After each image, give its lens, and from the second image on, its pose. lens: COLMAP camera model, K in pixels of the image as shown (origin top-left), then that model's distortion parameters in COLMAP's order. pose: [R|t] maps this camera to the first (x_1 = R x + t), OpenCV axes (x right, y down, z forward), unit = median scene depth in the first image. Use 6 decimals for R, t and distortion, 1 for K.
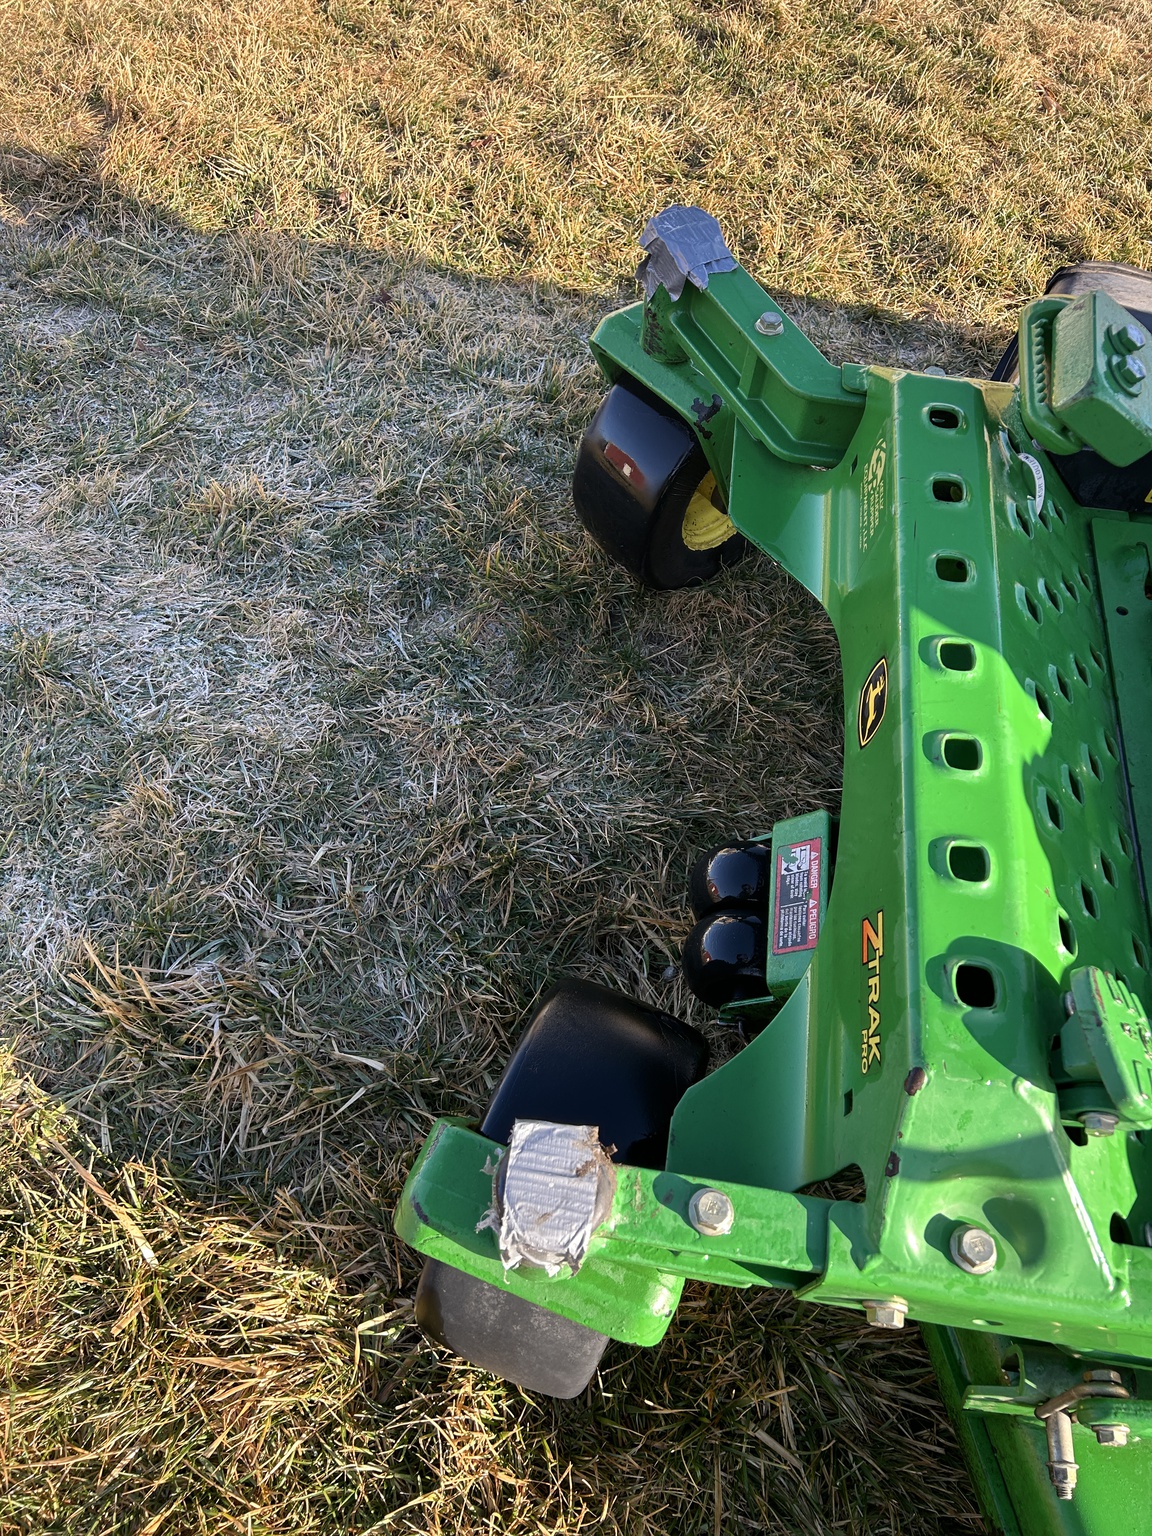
lens RADIAL K [[1166.0, 0, 576.7], [0, 1166.0, 810.3], [0, 0, 1]] dist [0.045509, -0.051304]
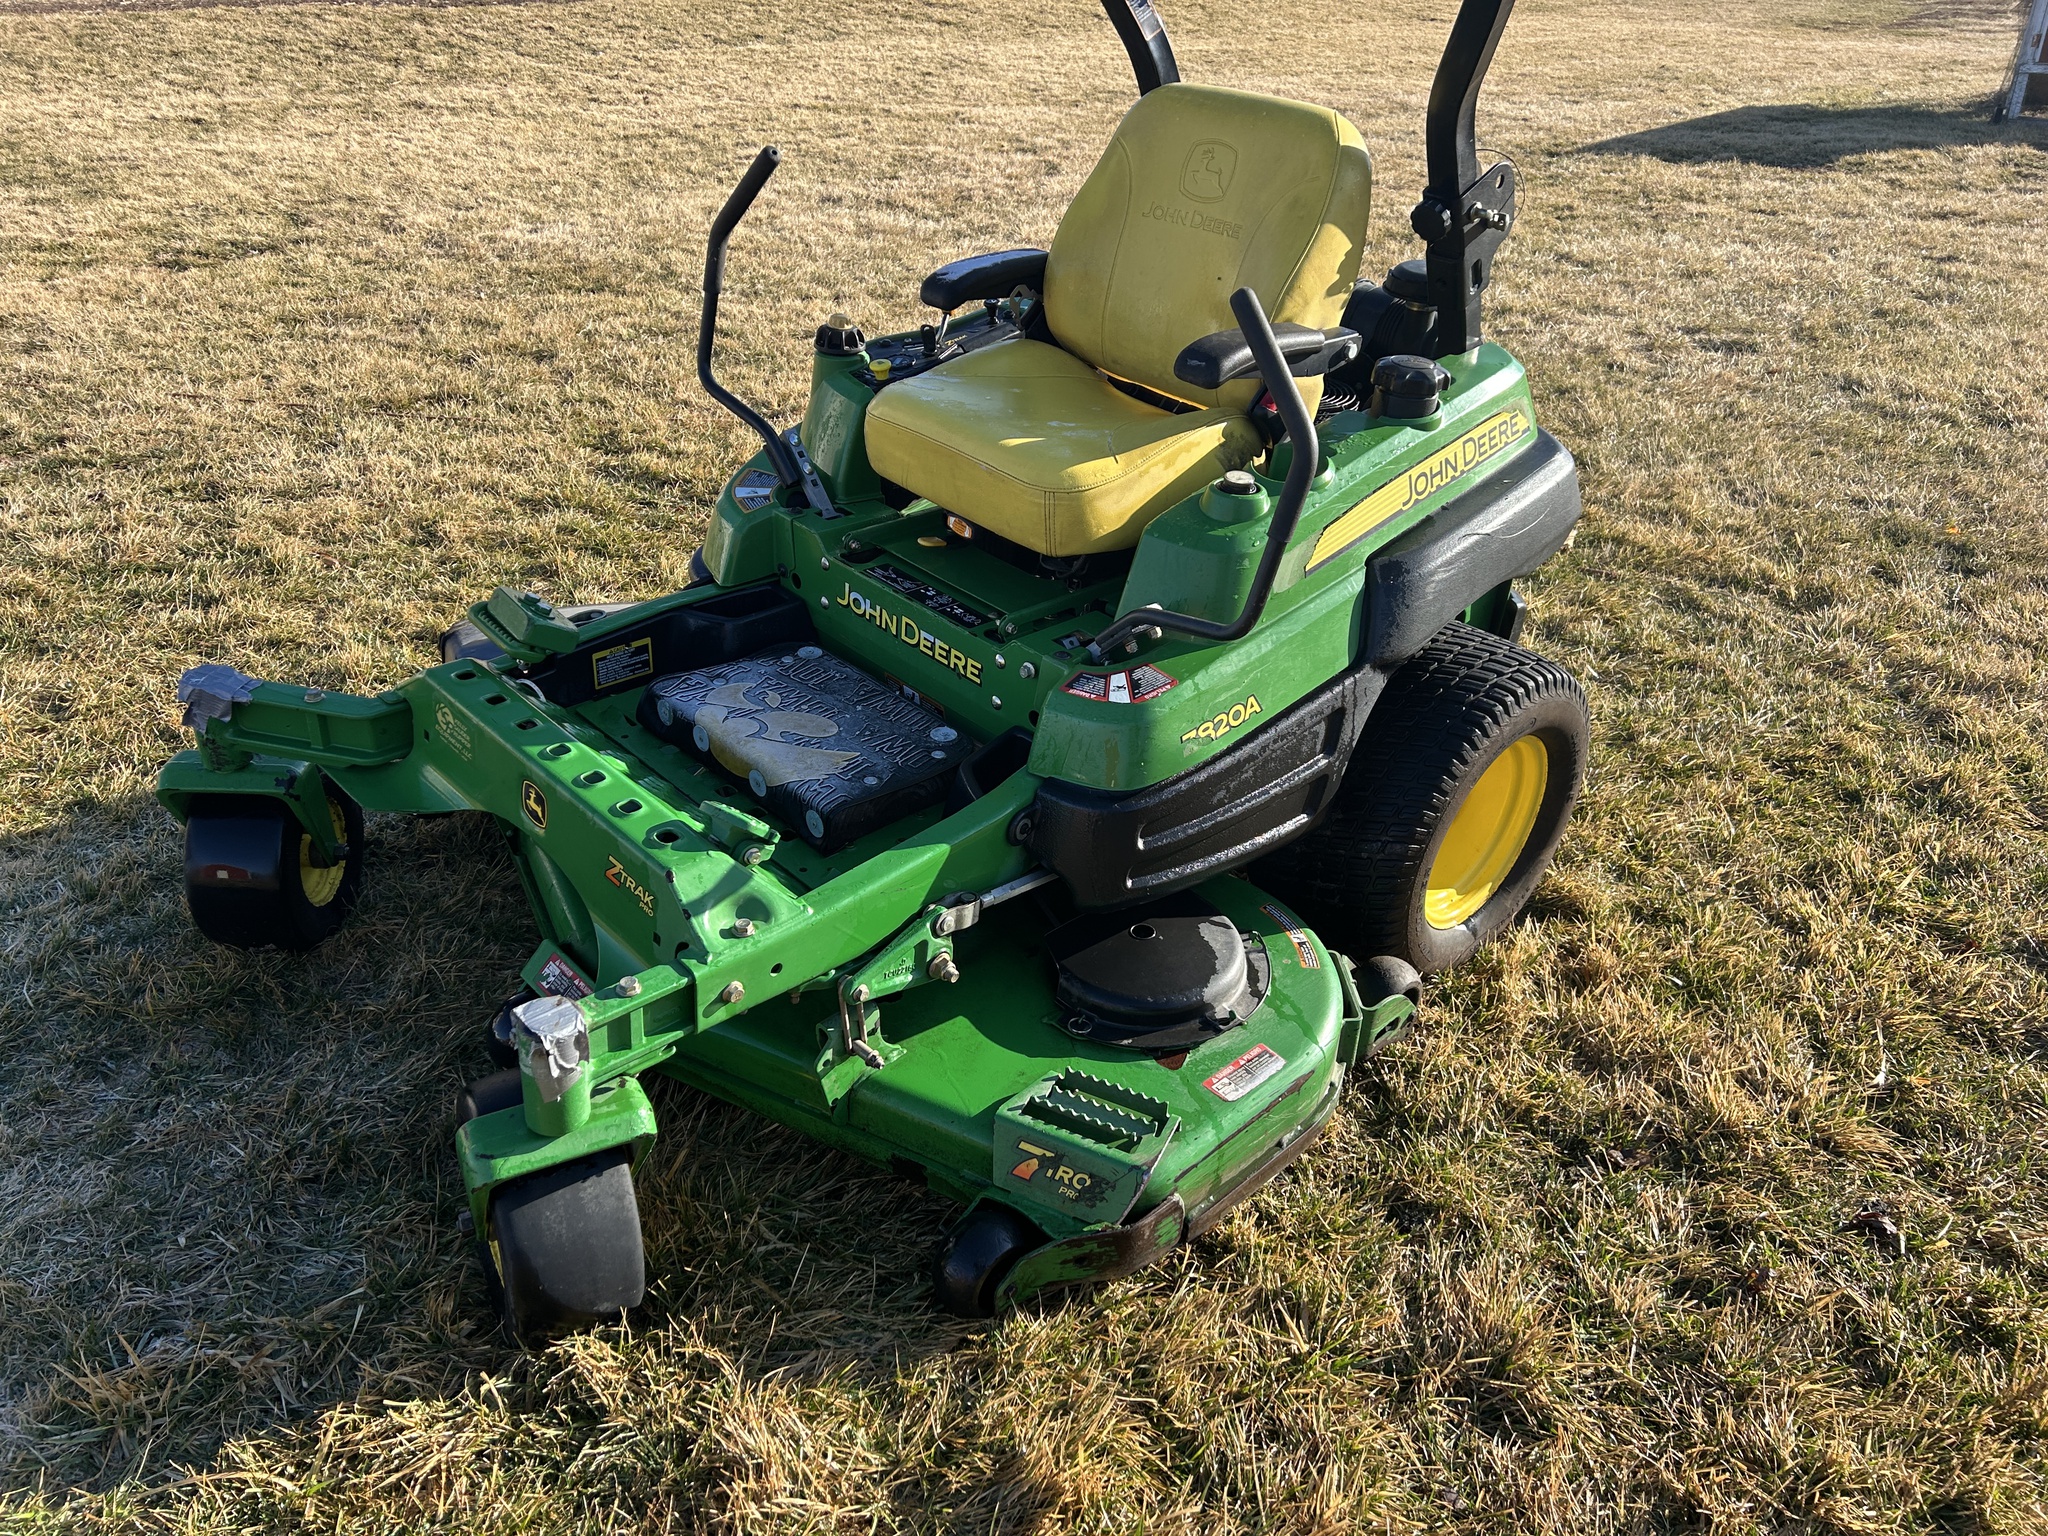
lens RADIAL K [[1511.1, 0, 939.7], [0, 1511.1, 812.1], [0, 0, 1]] dist [0.002446, -0.003253]
pose [[0.668231, -0.425118, 0.610526, -0.371883], [0.623875, 0.767270, -0.148582, 0.325191], [-0.405274, 0.480179, 0.777934, -0.497098]]
